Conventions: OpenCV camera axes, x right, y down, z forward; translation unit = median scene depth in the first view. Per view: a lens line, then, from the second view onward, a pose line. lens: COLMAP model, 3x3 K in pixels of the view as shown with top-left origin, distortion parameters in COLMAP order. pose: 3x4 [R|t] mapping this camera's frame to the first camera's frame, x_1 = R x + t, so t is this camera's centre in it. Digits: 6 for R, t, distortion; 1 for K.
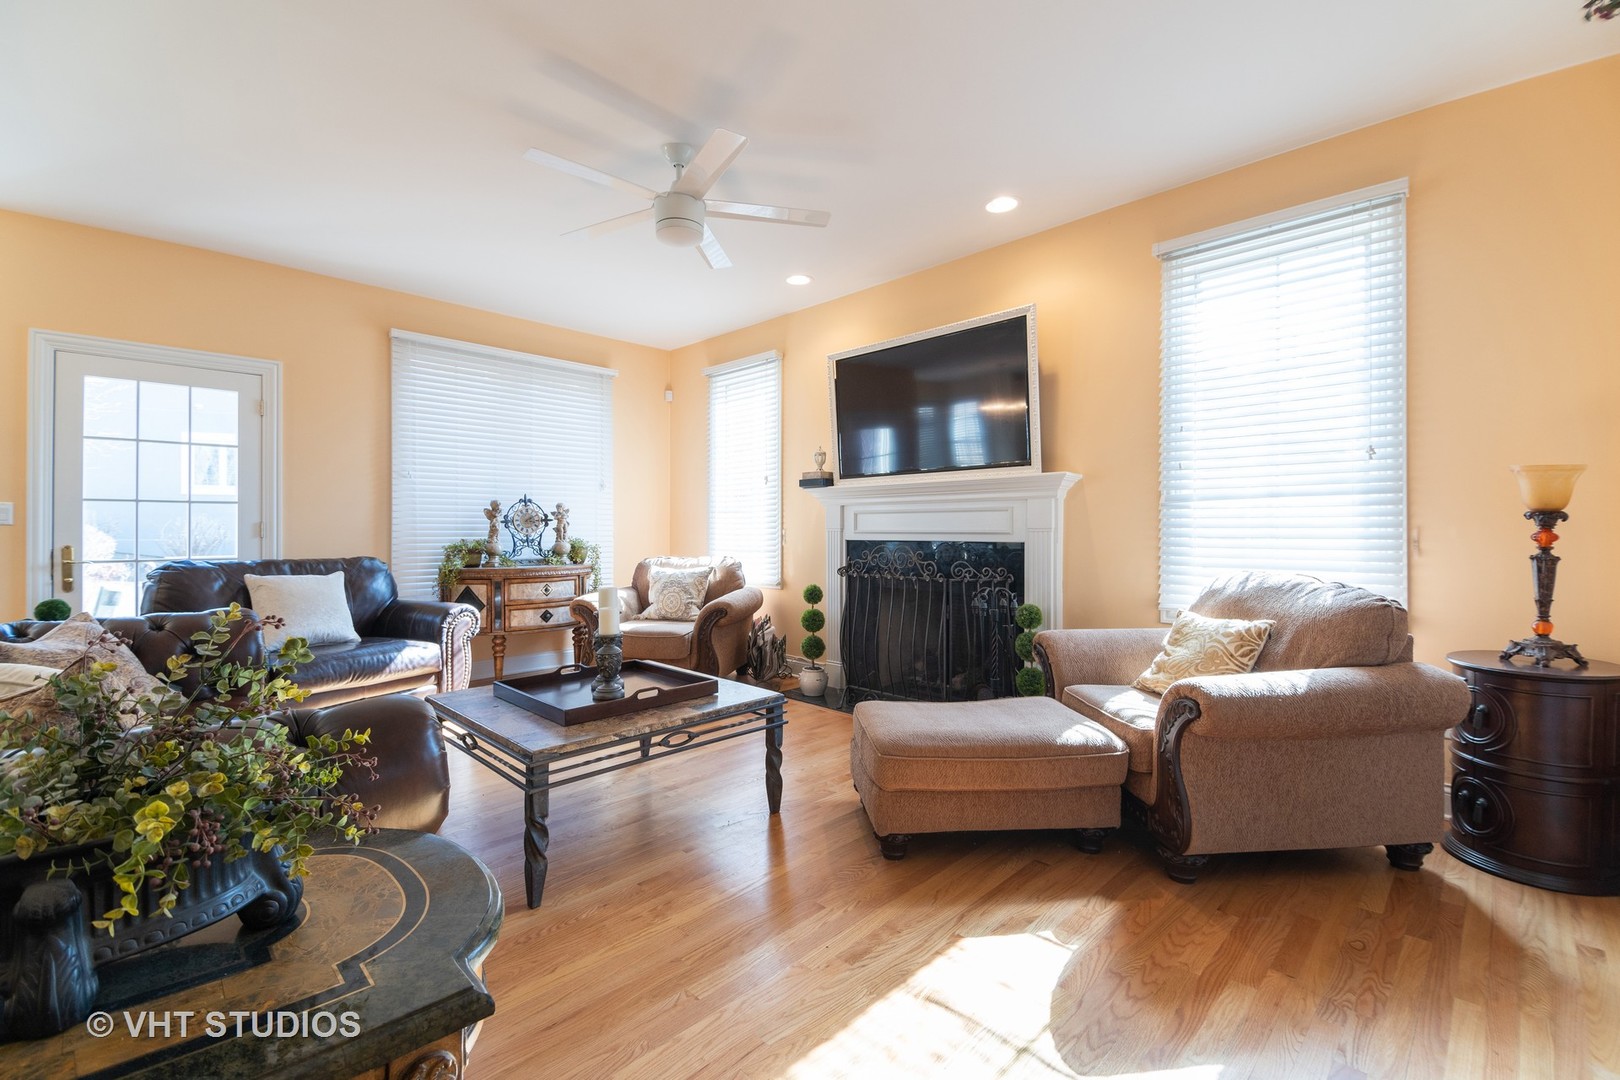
lens RADIAL K [[703.4, 0, 808.9], [0, 703.4, 525.5], [0, 0, 1]] dist [0.069754, -0.035353]
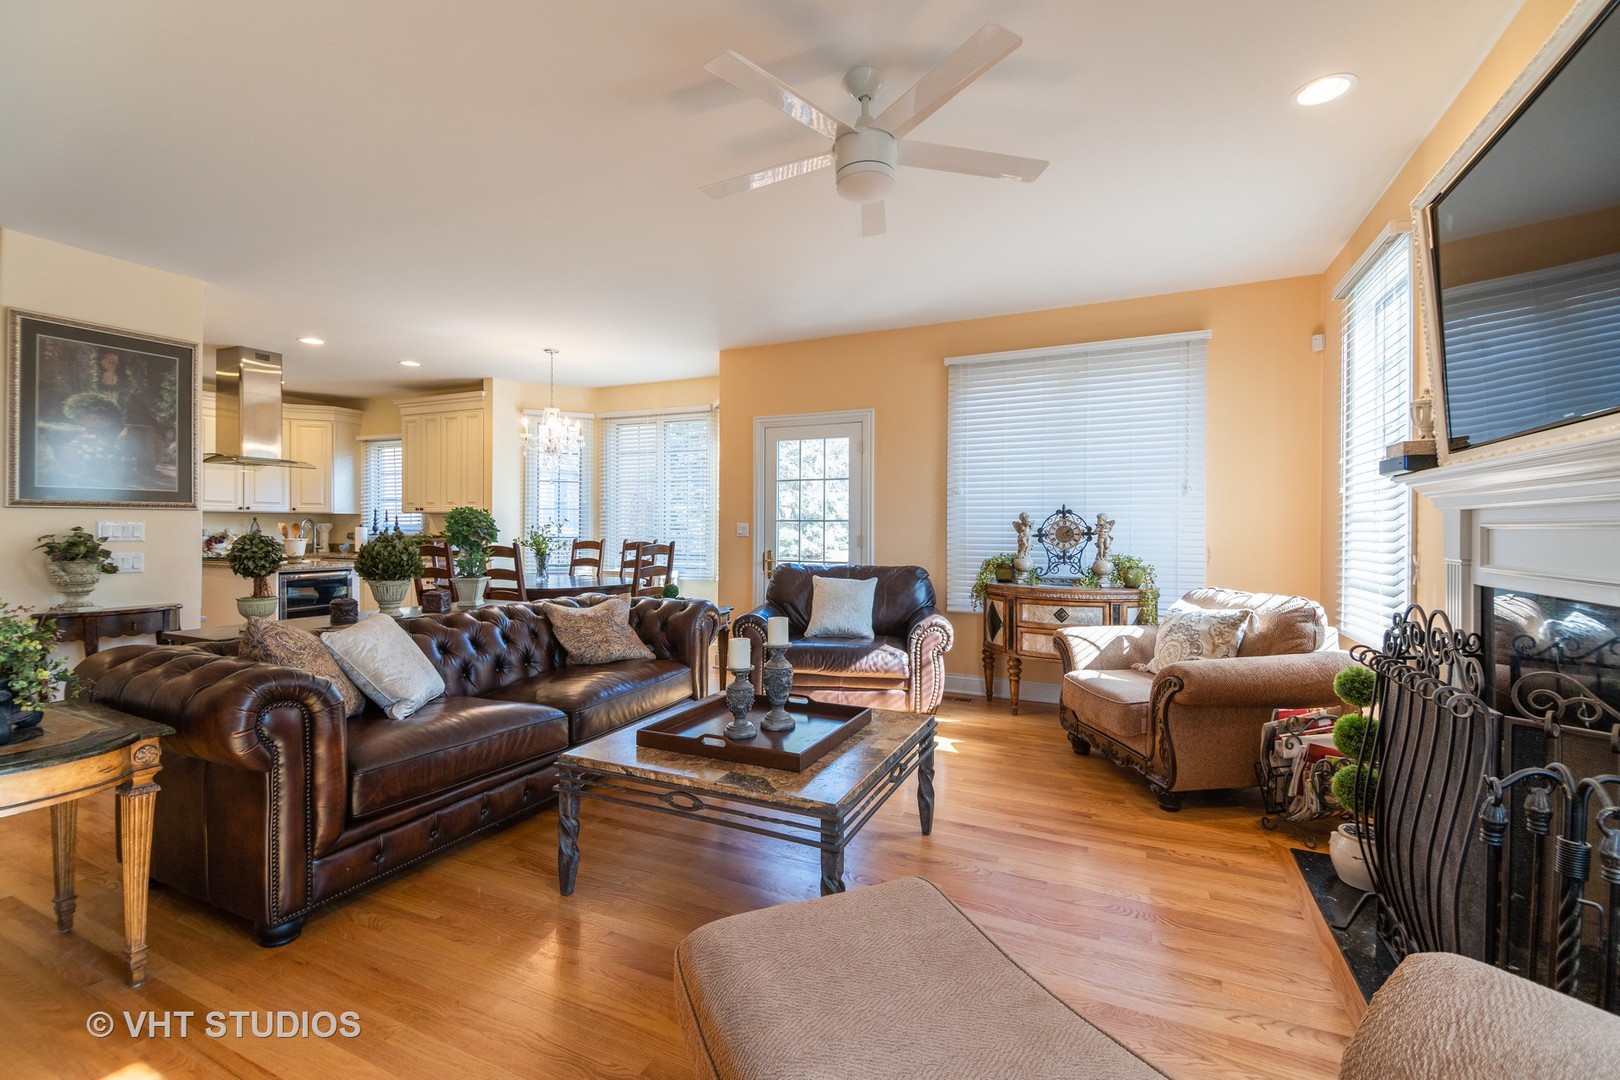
lens RADIAL K [[703.4, 0, 808.9], [0, 703.4, 525.5], [0, 0, 1]] dist [0.069754, -0.035353]
pose [[0.344358, -0.002051, -0.938836, 0.342232], [0.000636, 0.999998, -0.001951, -0.017280], [0.938838, 0.000075, 0.344359, 0.420387]]
